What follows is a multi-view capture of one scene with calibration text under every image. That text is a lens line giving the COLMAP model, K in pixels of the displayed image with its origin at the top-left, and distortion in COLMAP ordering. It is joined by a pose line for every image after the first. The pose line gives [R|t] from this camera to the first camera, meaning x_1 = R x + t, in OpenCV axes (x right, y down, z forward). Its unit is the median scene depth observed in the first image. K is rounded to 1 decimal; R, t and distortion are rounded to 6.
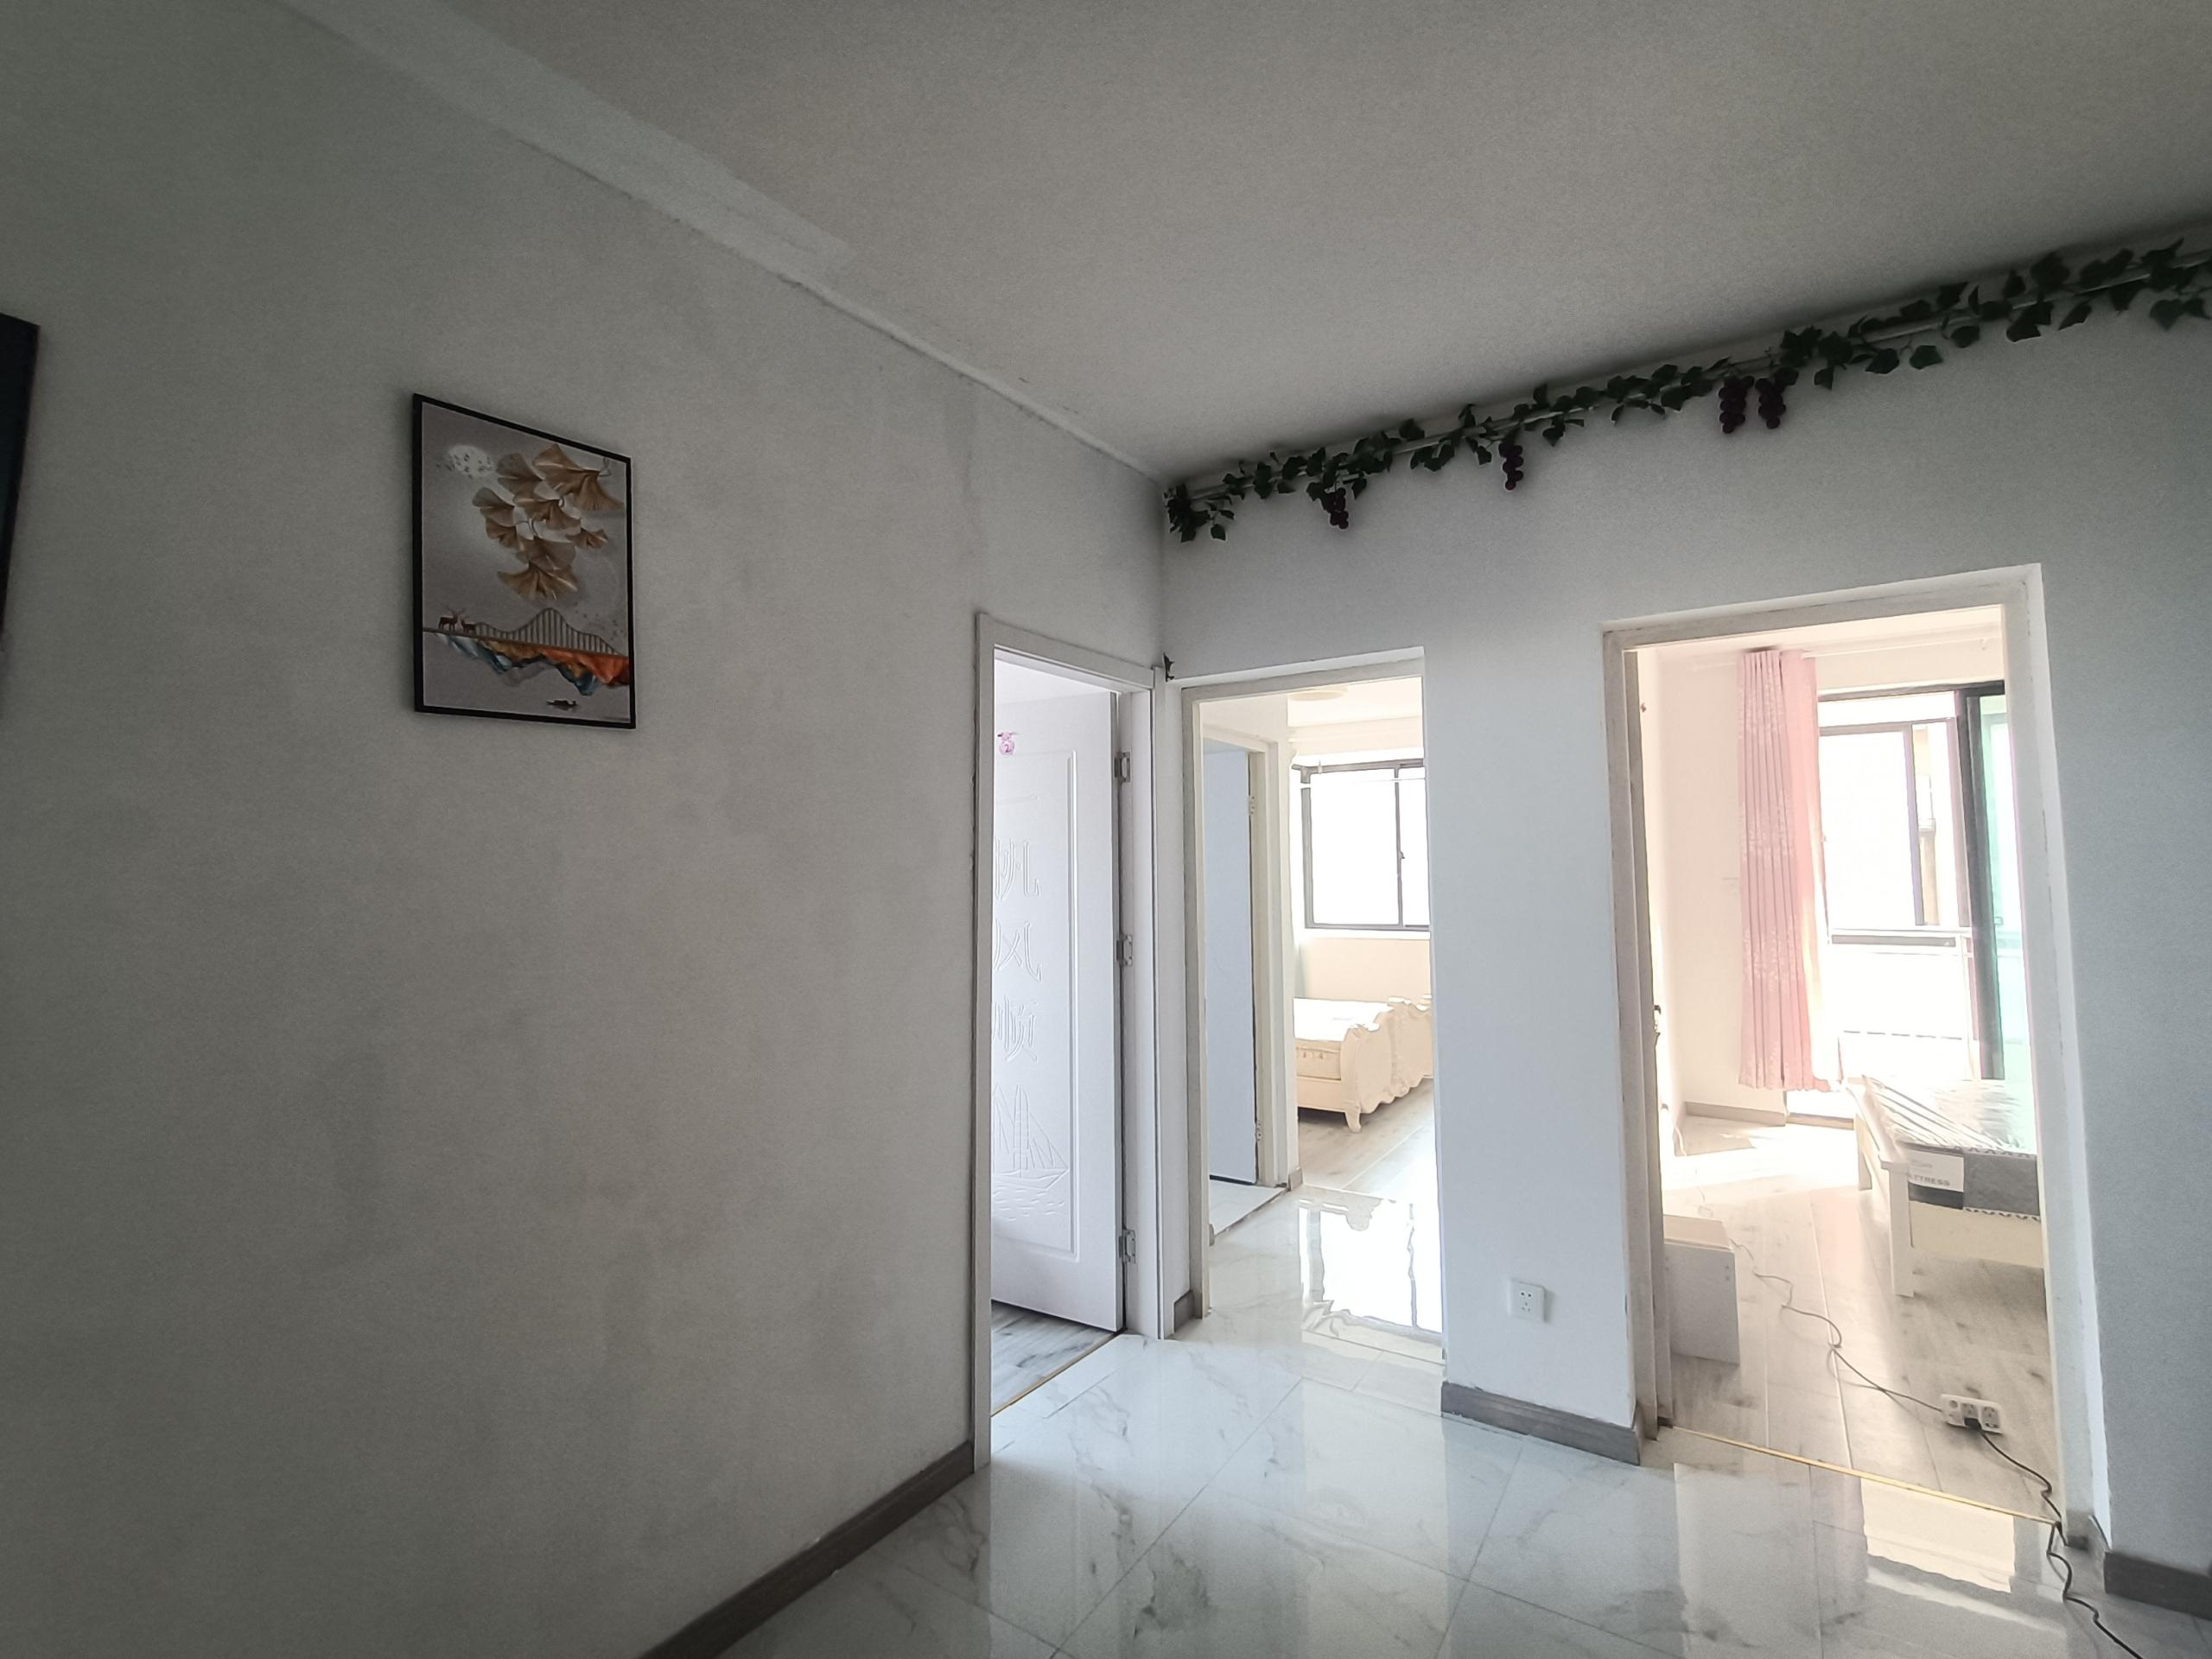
lens RADIAL K [[1005.8, 0, 1108.9], [0, 1005.8, 814.4], [0, 0, 1]] dist [-0.000015, -0.000374]
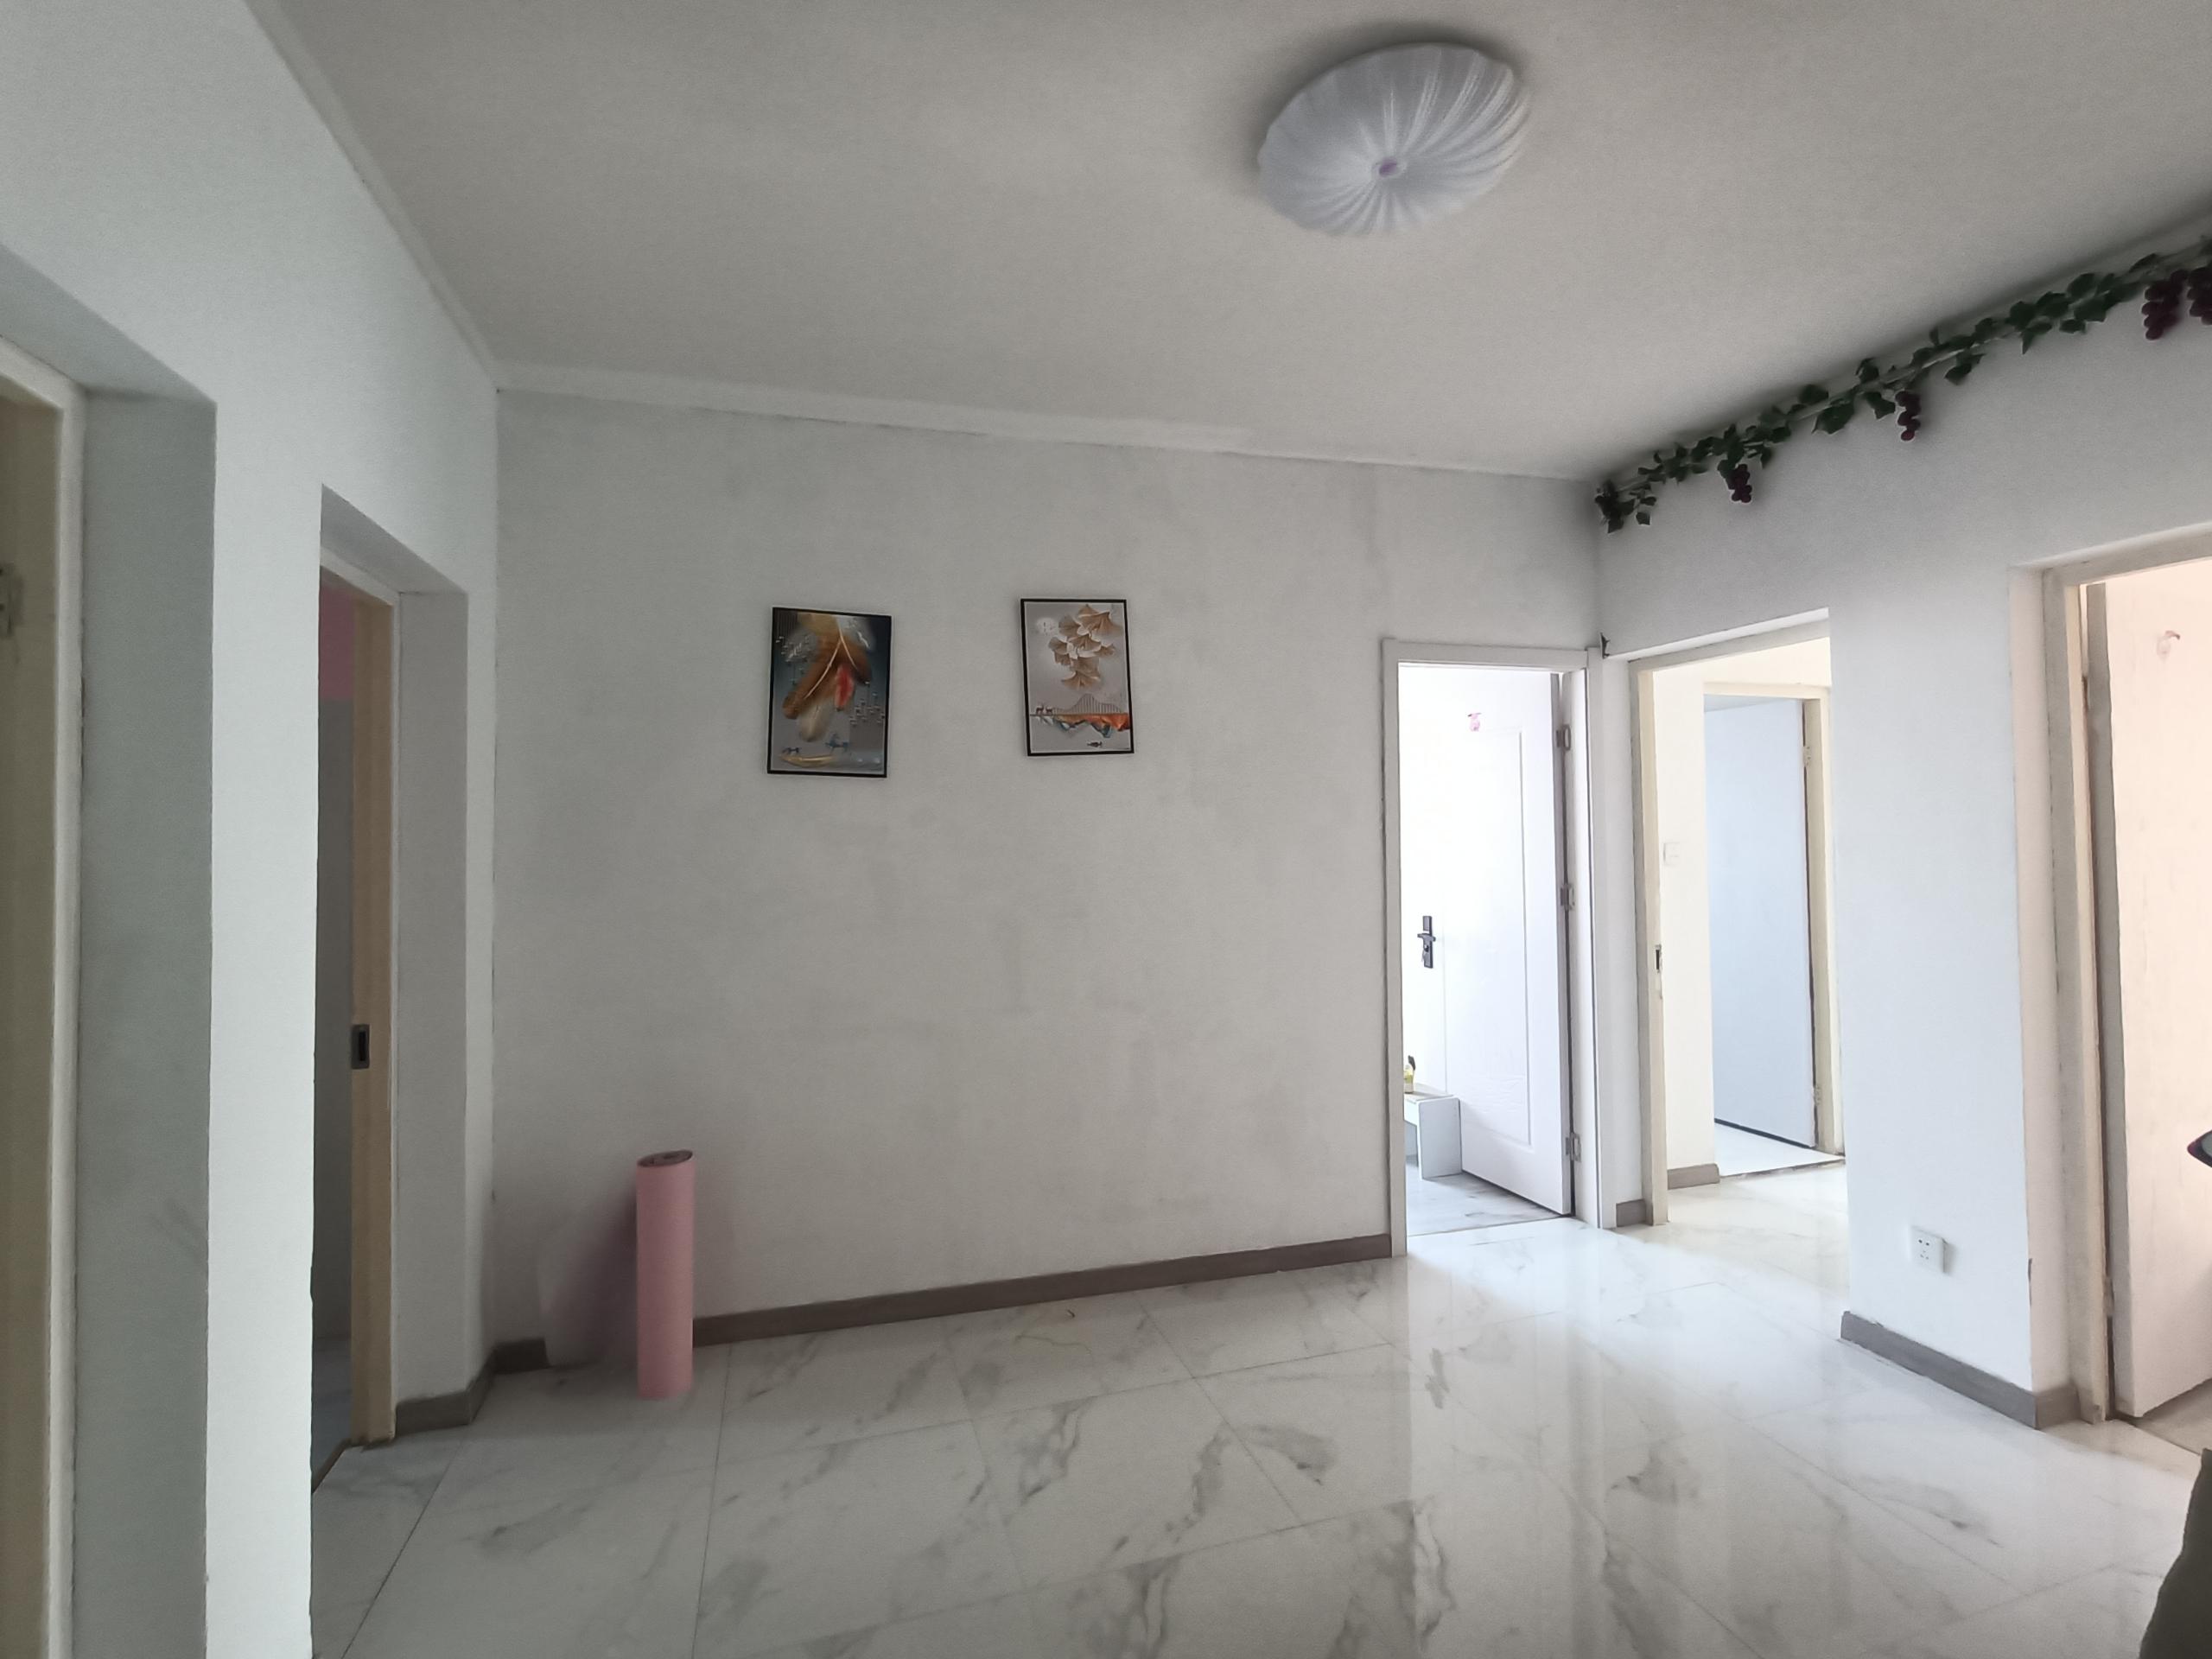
lens RADIAL K [[999.5, 0, 1106.0], [0, 999.5, 829.5], [0, 0, 1]] dist [-0.000443, -0.000021]
pose [[0.775648, -0.005390, -0.631142, 0.414881], [0.044245, 0.997968, 0.045853, -0.023256], [0.629612, -0.063491, 0.774311, -0.279983]]
